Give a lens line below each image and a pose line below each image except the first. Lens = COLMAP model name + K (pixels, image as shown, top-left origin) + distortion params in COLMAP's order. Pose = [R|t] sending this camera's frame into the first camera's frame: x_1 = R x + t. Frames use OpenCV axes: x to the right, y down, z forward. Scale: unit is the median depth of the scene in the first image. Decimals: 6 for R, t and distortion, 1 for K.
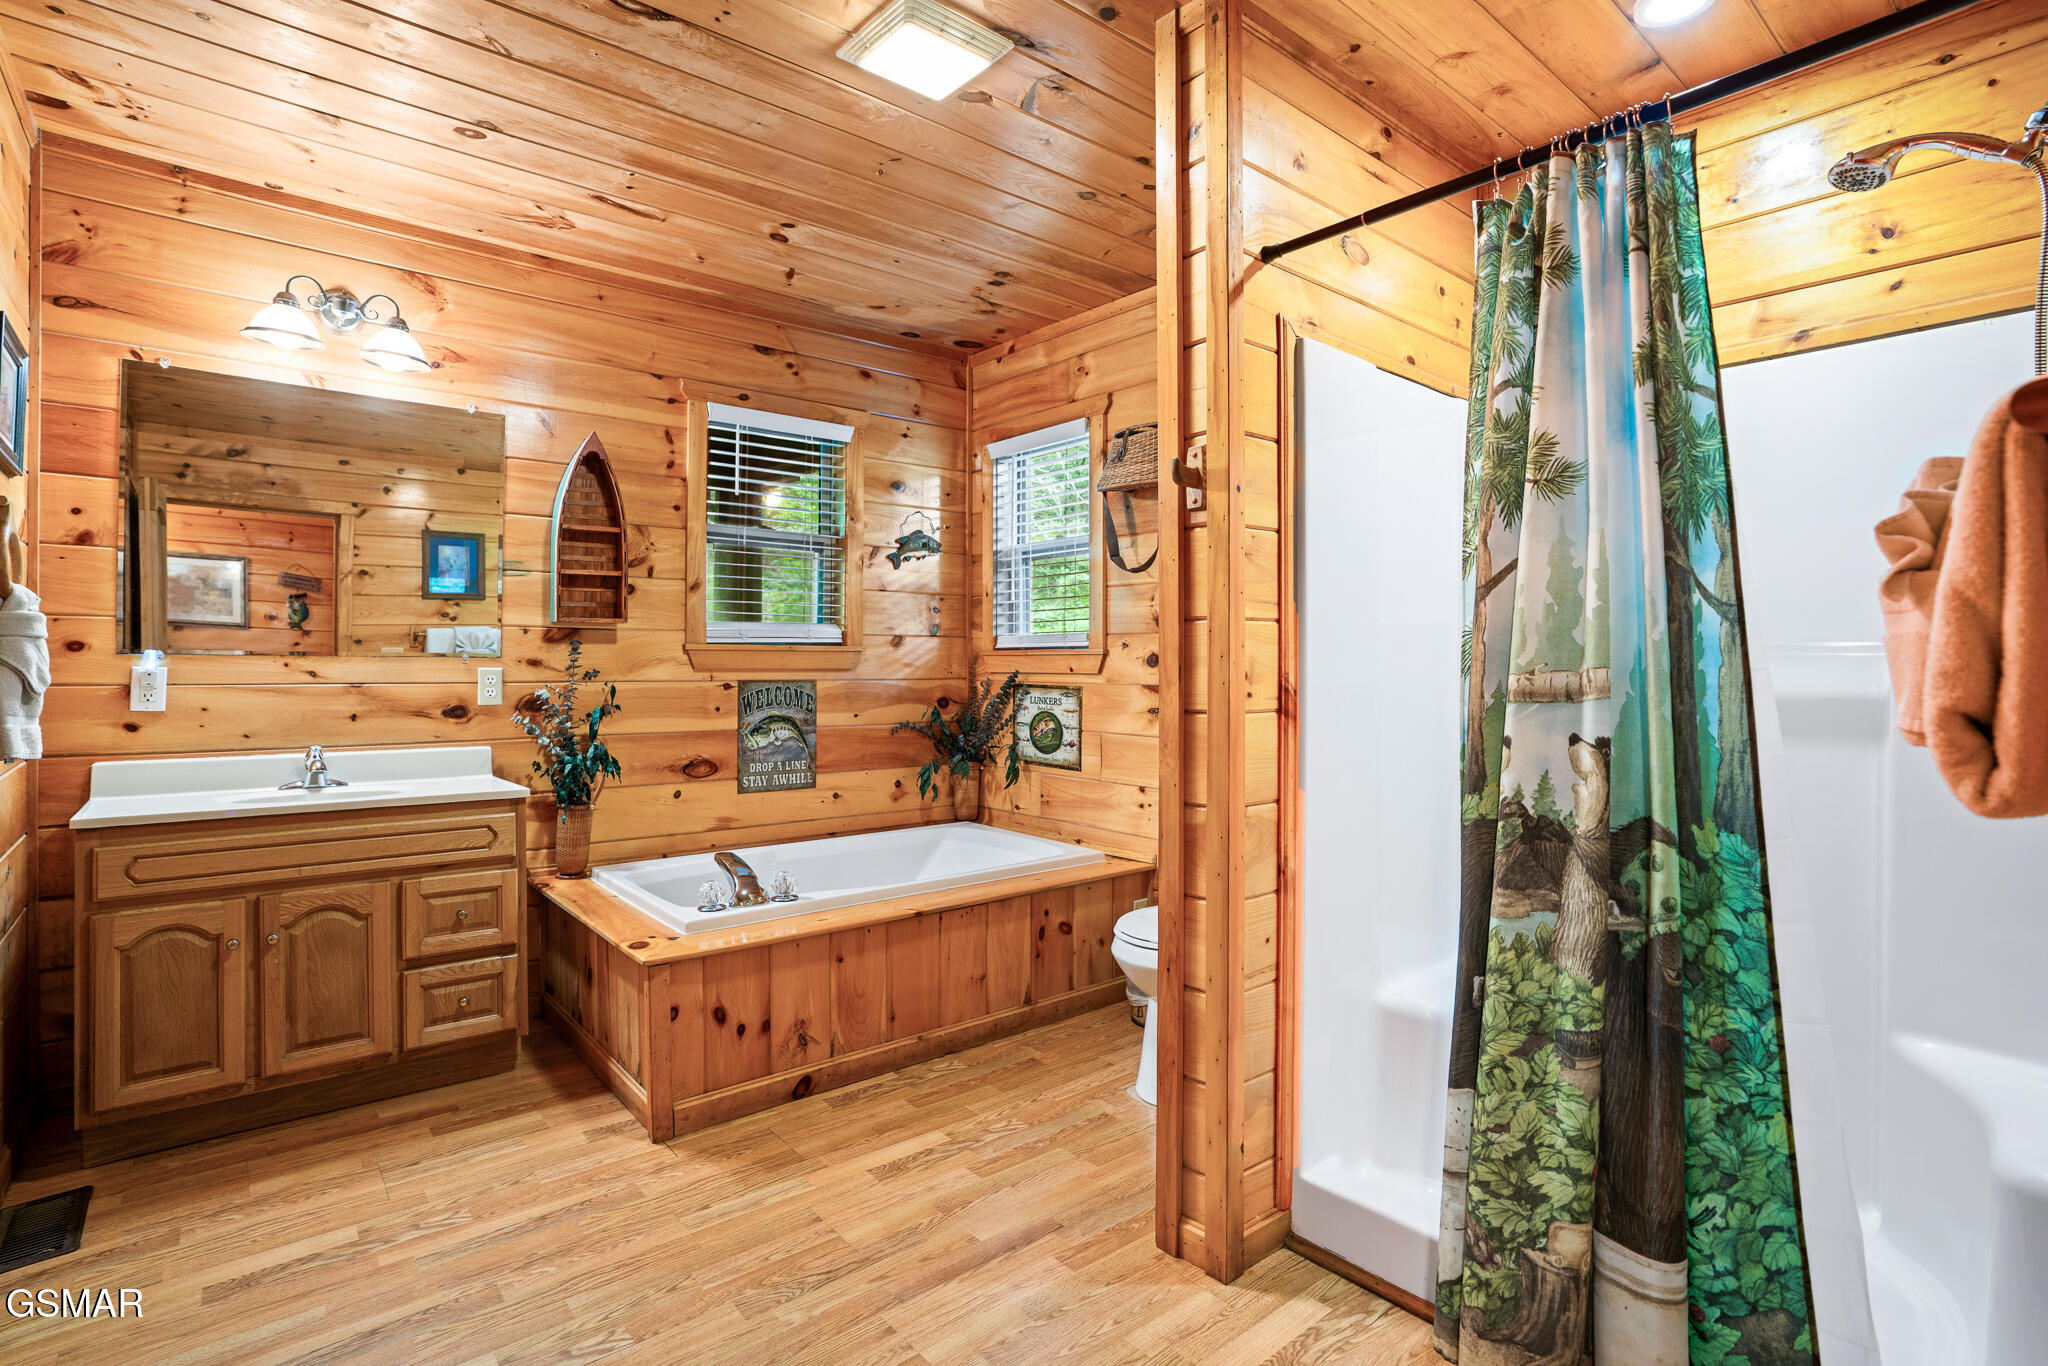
lens RADIAL K [[1030.4, 0, 1027.5], [0, 1030.4, 675.1], [0, 0, 1]] dist [-0.033449, 0.000149]
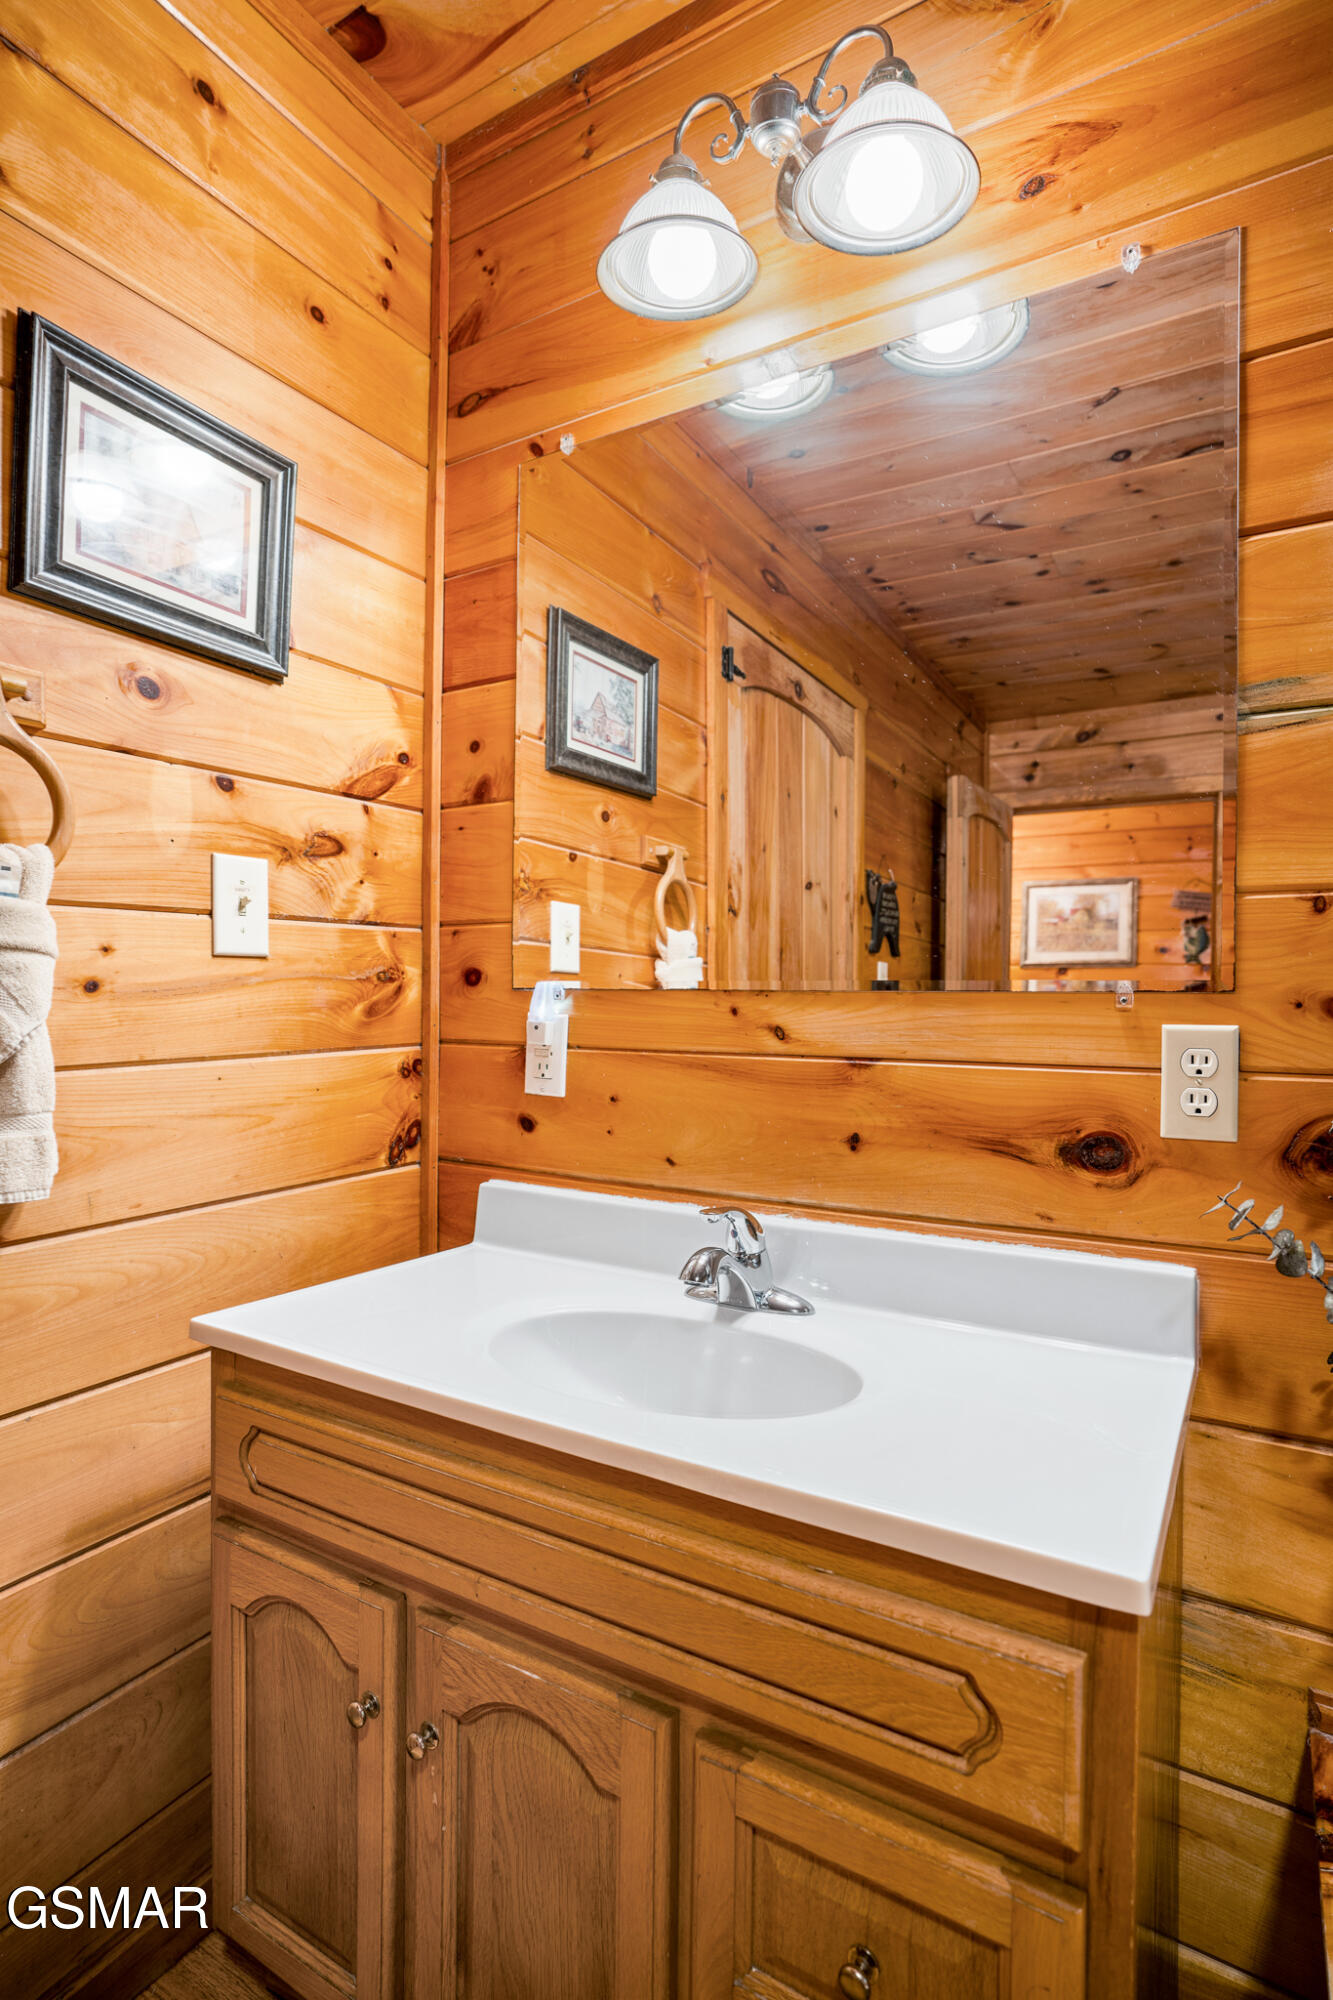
lens RADIAL K [[1027.8, 0, 665.0], [0, 1027.8, 1004.2], [0, 0, 1]] dist [-0.028667, -0.000621]
pose [[0.350588, 0.001248, -0.936529, -0.277193], [-0.016386, 0.999854, -0.004801, -0.009521], [0.936386, 0.017029, 0.350557, 0.715670]]
